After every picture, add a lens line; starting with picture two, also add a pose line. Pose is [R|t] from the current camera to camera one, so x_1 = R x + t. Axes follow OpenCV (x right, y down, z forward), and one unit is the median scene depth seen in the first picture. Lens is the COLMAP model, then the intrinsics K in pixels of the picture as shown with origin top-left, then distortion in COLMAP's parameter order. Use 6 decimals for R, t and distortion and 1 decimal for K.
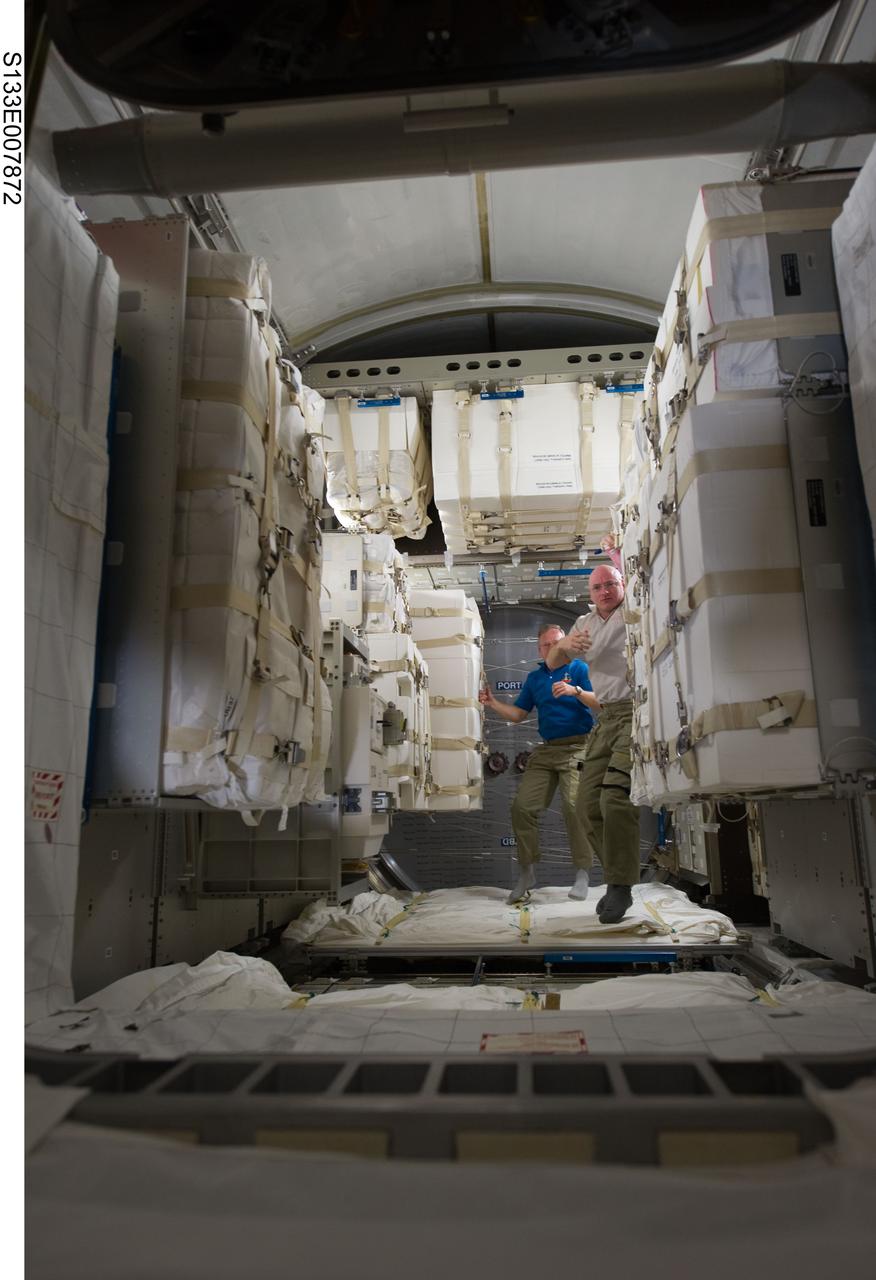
lens RADIAL K [[843.4, 0, 444.5], [0, 843.4, 644.1], [0, 0, 1]] dist [0.003194, -0.000725]
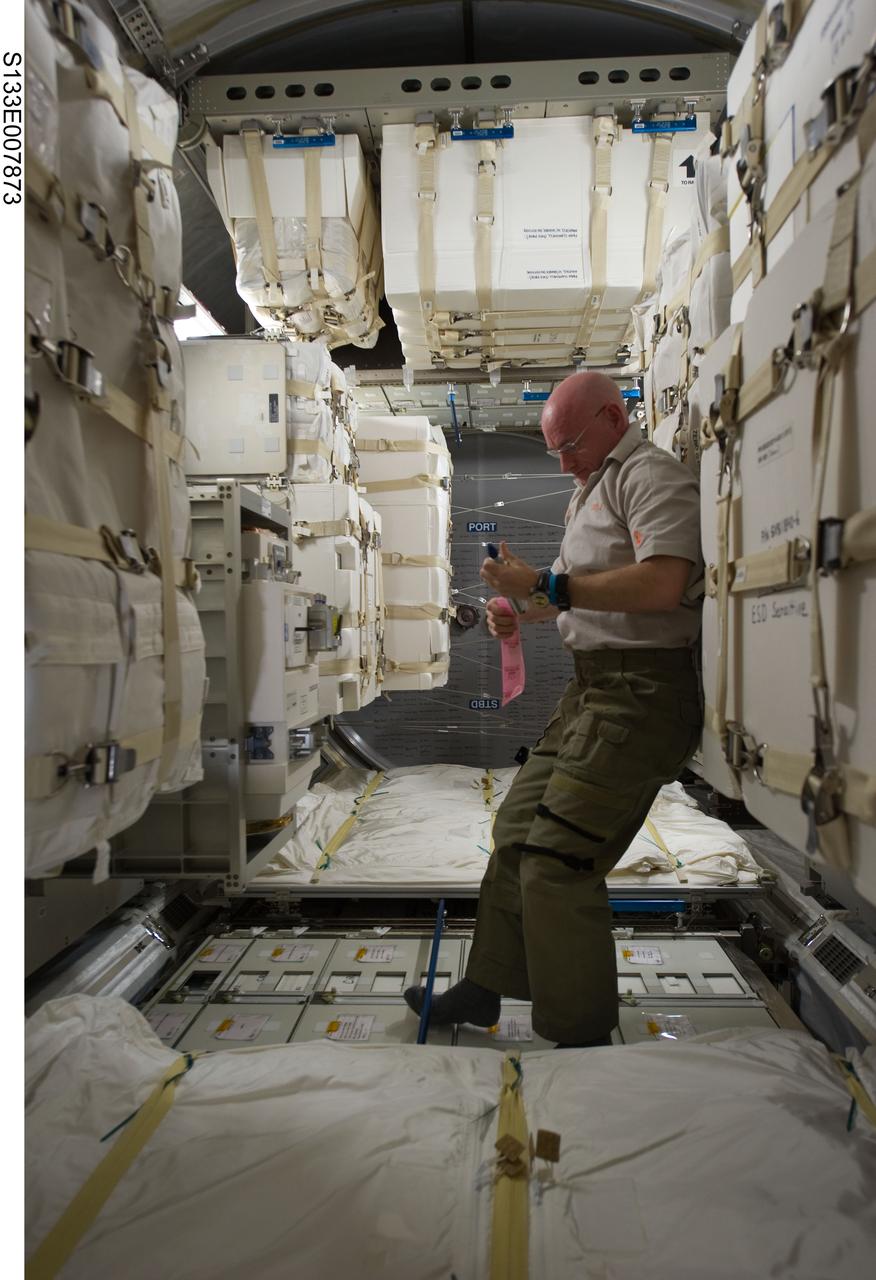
lens RADIAL K [[843.4, 0, 449.2], [0, 843.4, 641.1], [0, 0, 1]] dist [0.003194, -0.000725]
pose [[0.999137, 0.003135, 0.041408, 0.013990], [-0.012095, 0.975883, 0.217959, -0.039653], [-0.039726, -0.218272, 0.975079, 0.235562]]
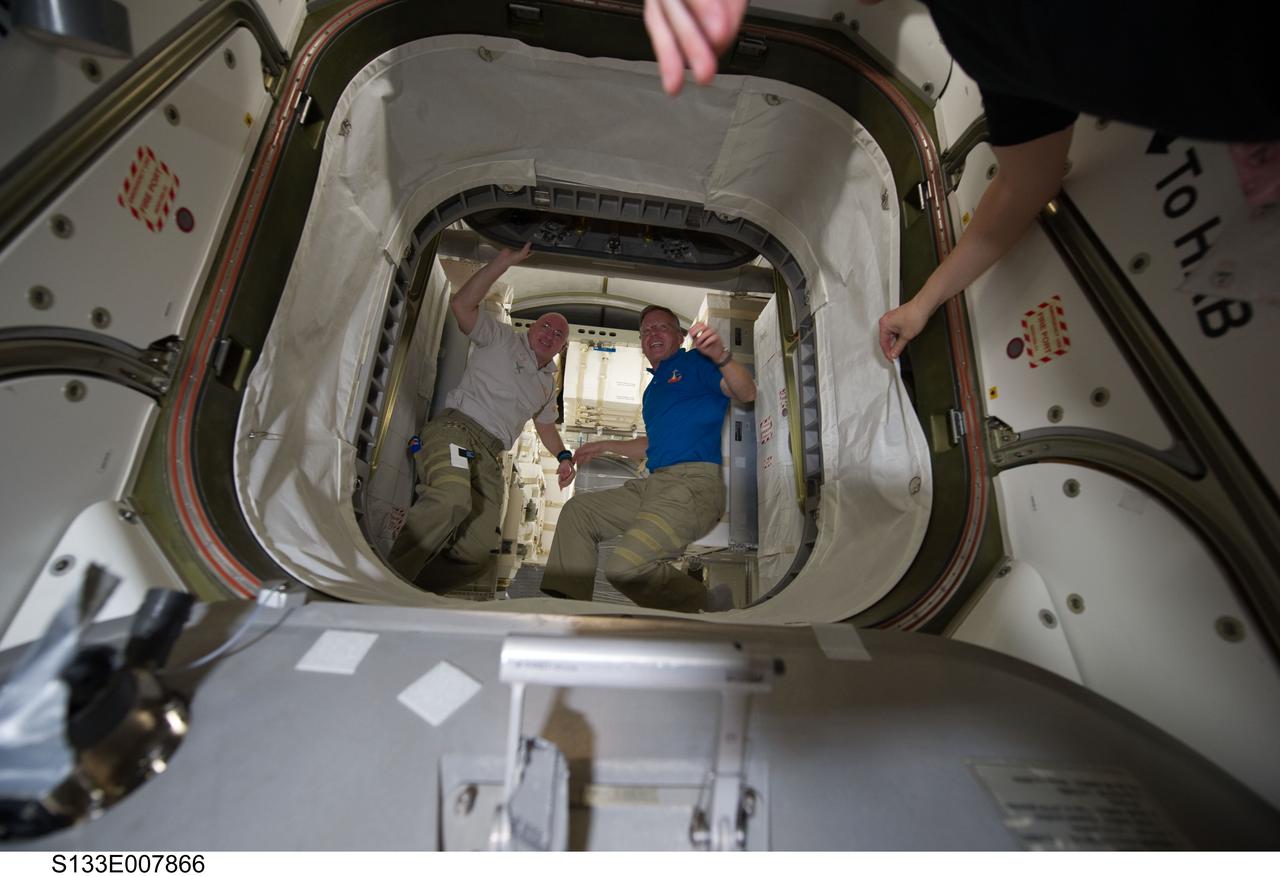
lens RADIAL K [[507.3, 0, 634.3], [0, 507.3, 434.1], [0, 0, 1]] dist [0.000222, 0.000002]
pose [[0.976857, 0.128050, 0.171328, -0.041210], [-0.112694, 0.988925, -0.096577, 0.005870], [-0.181797, 0.075034, 0.980469, -0.153322]]
